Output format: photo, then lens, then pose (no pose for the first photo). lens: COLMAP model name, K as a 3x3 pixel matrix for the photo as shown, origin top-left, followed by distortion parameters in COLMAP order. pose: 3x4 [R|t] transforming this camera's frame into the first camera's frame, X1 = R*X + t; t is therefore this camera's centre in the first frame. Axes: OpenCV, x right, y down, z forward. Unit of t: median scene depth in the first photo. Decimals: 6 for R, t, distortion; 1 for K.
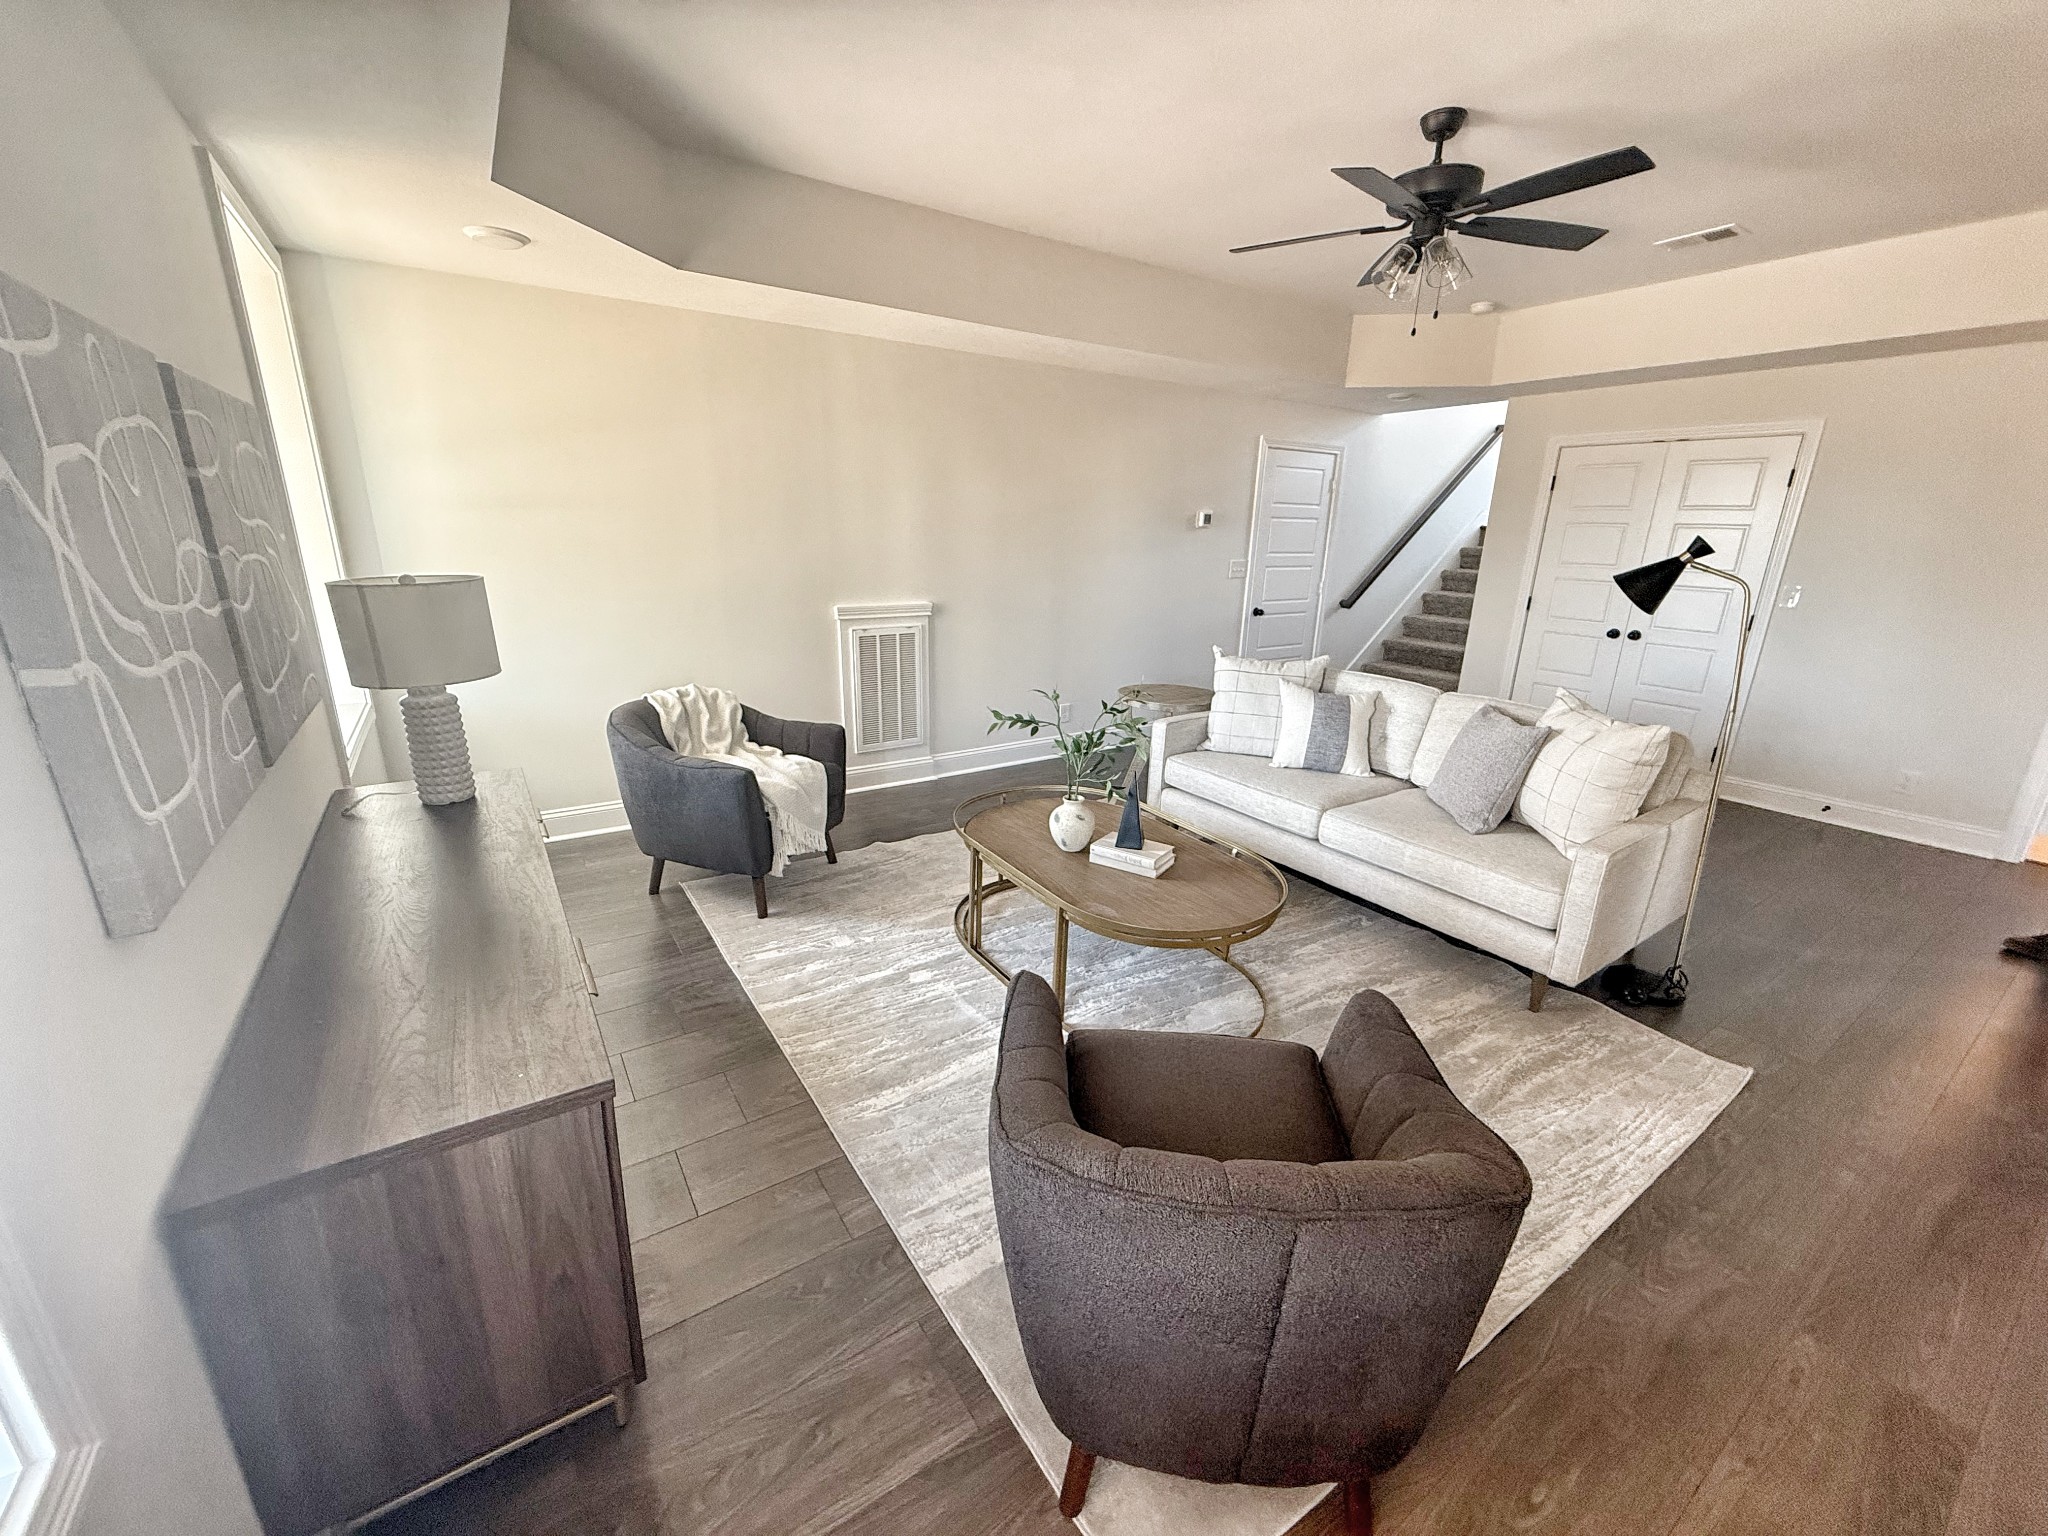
lens RADIAL K [[812.9, 0, 1025.8], [0, 812.9, 767.0], [0, 0, 1]] dist [-0.000273, 0.000520]
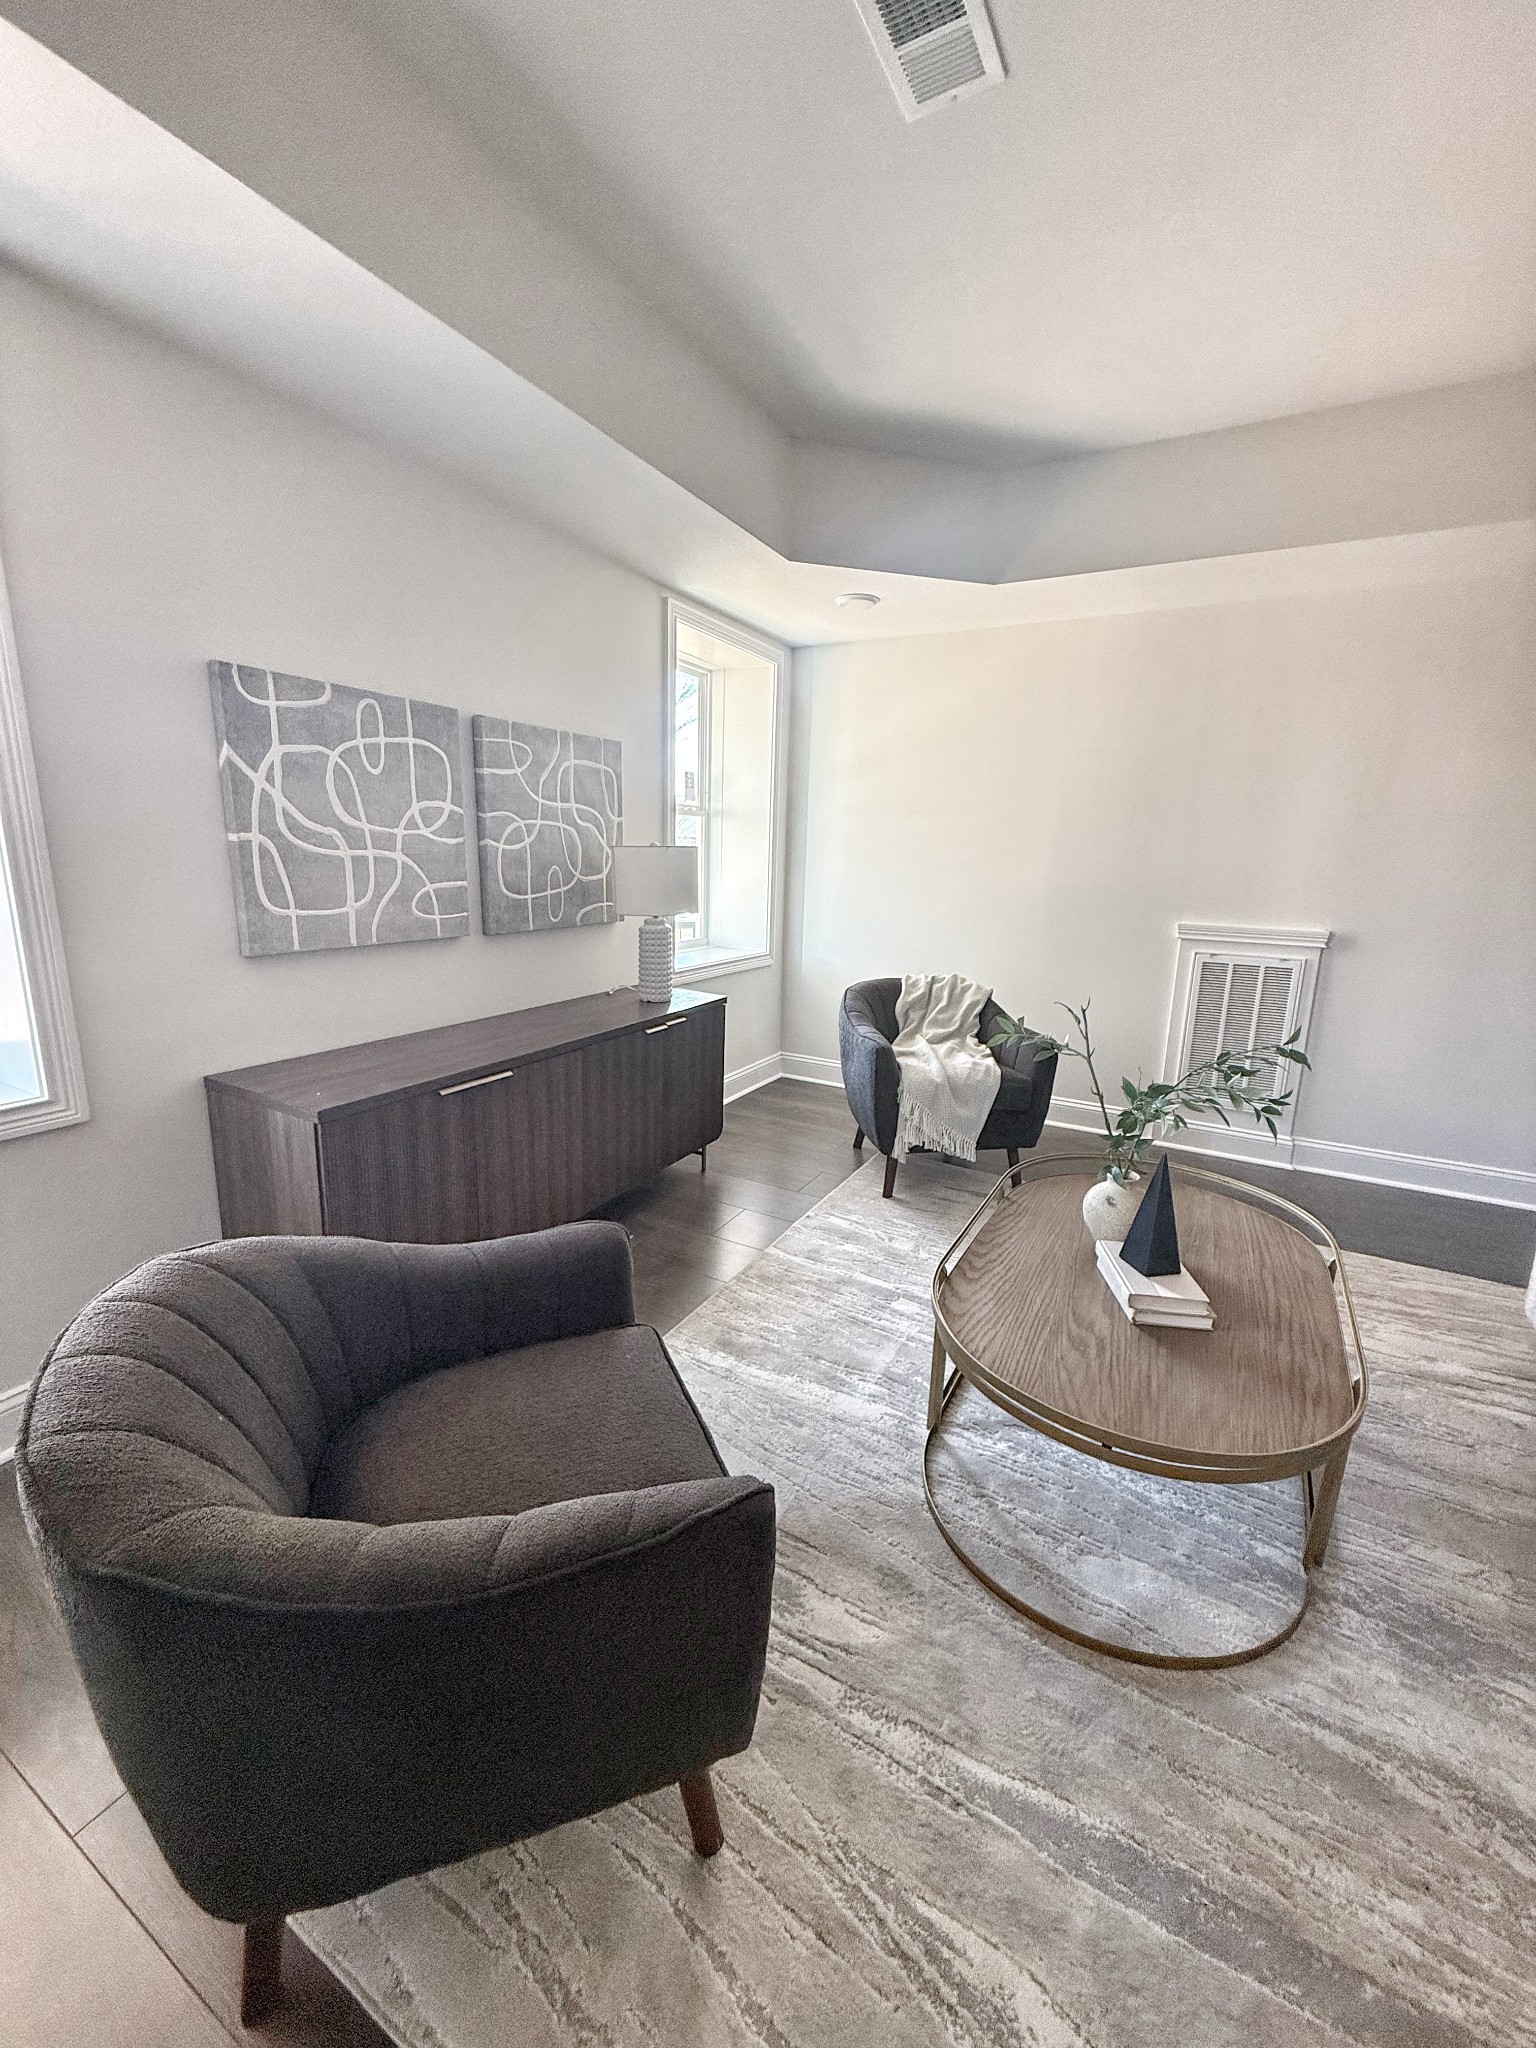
lens RADIAL K [[812.9, 0, 775.4], [0, 812.9, 1025.8], [0, 0, 1]] dist [-0.000273, 0.000520]
pose [[0.461912, 0.179156, -0.868643, 0.411678], [-0.270255, 0.961243, 0.054543, -0.033780], [0.844748, 0.209561, 0.492427, 0.312938]]
